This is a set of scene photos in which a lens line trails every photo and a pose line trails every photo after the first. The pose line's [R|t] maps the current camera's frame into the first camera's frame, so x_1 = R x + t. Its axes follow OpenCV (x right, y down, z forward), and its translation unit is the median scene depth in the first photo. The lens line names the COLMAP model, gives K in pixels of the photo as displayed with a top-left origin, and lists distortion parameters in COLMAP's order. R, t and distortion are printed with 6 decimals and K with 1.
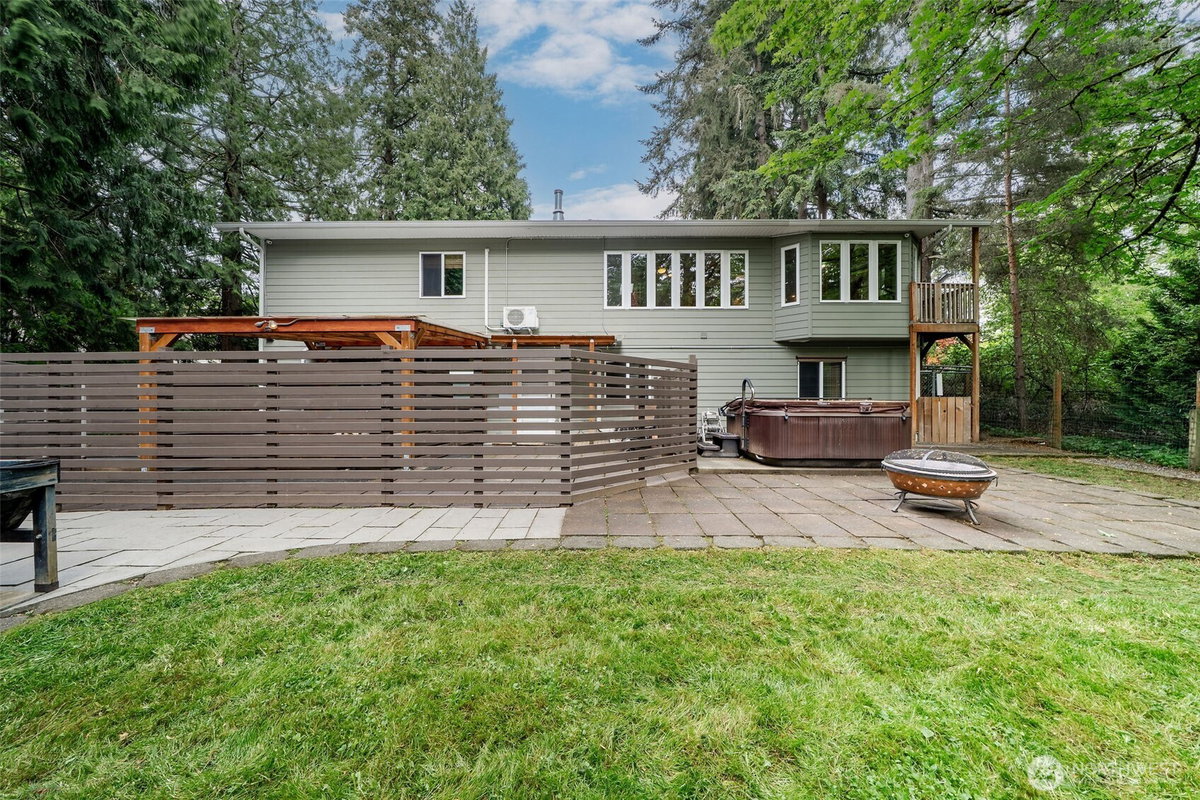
lens RADIAL K [[417.7, 0, 601.5], [0, 417.7, 398.4], [0, 0, 1]] dist [0.001083, 0.000173]
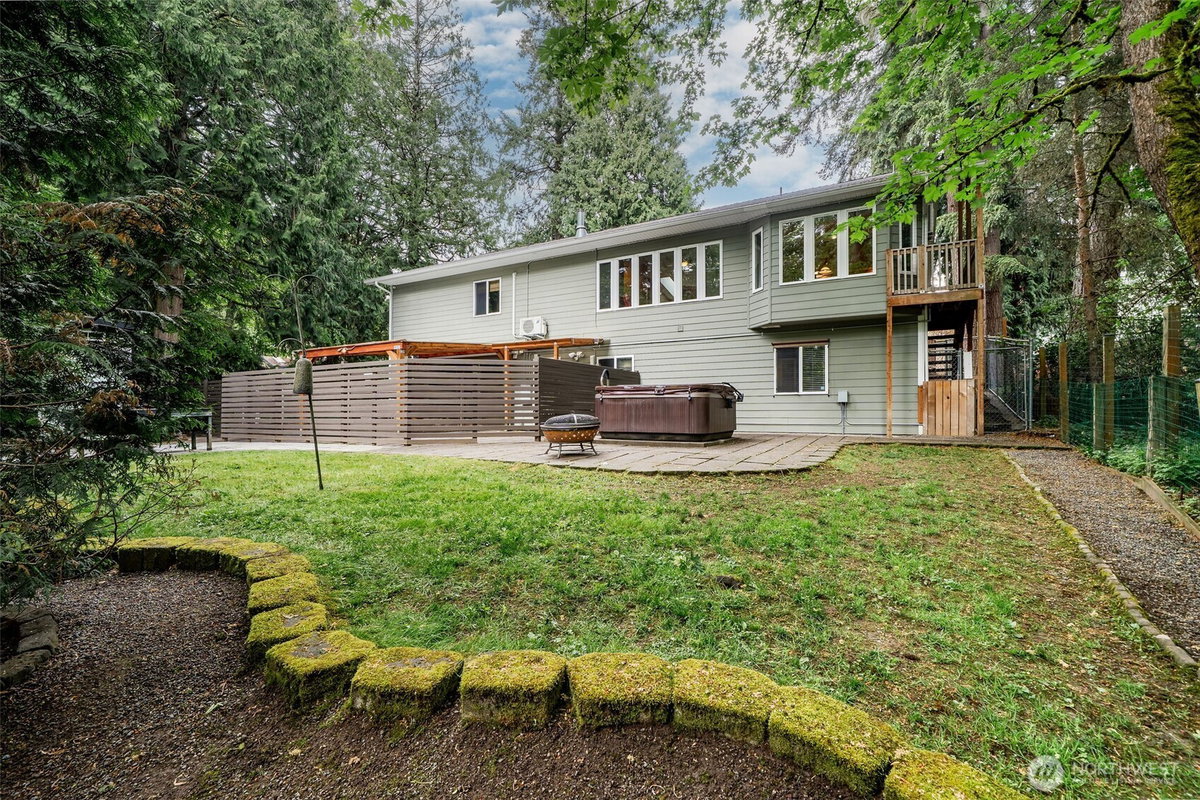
lens RADIAL K [[511.4, 0, 604.5], [0, 511.4, 402.4], [0, 0, 1]] dist [-0.000593, -0.000032]
pose [[0.880540, -0.011176, -0.473841, 0.678648], [0.010775, 0.999936, -0.003561, 0.034997], [0.473850, -0.001970, 0.880603, -0.208065]]
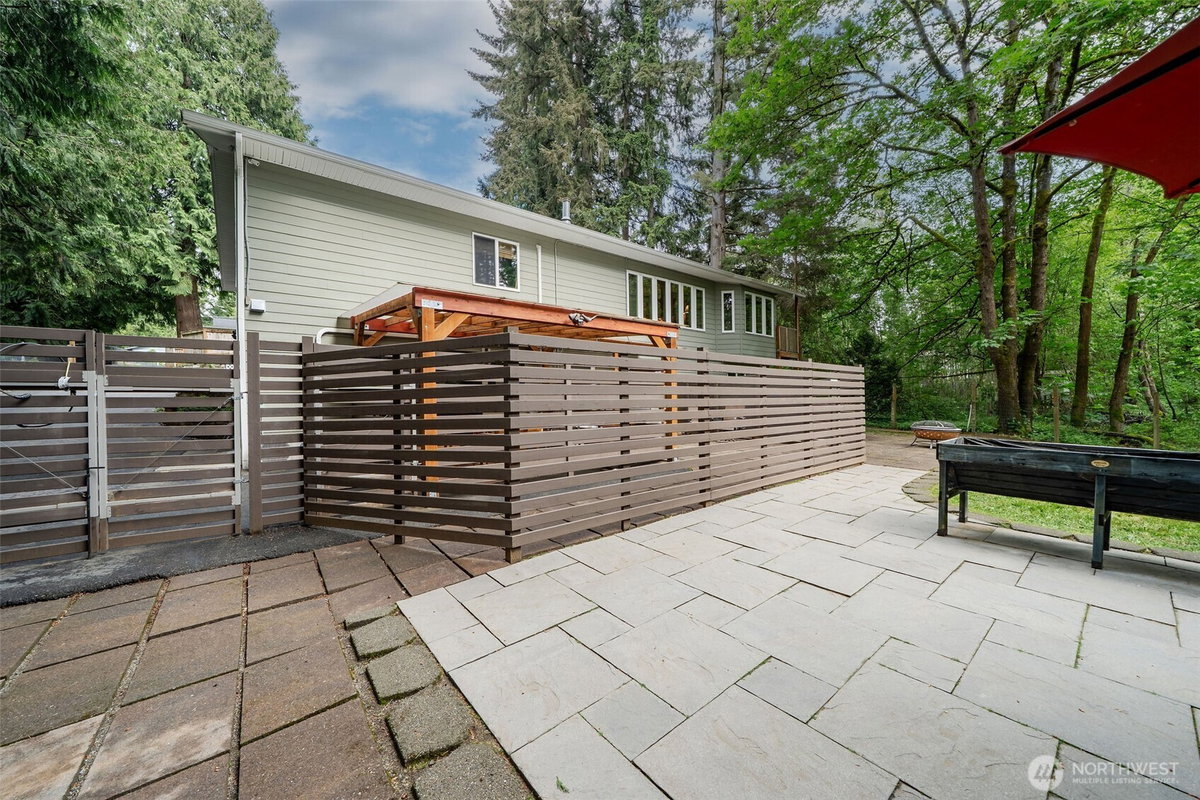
lens RADIAL K [[431.9, 0, 596.1], [0, 431.9, 400.1], [0, 0, 1]] dist [0.000001, 0.000001]
pose [[0.763656, -0.015644, 0.645434, -0.828271], [0.007084, 0.999849, 0.015852, -0.017244], [-0.645585, -0.007533, 0.763651, 0.156067]]
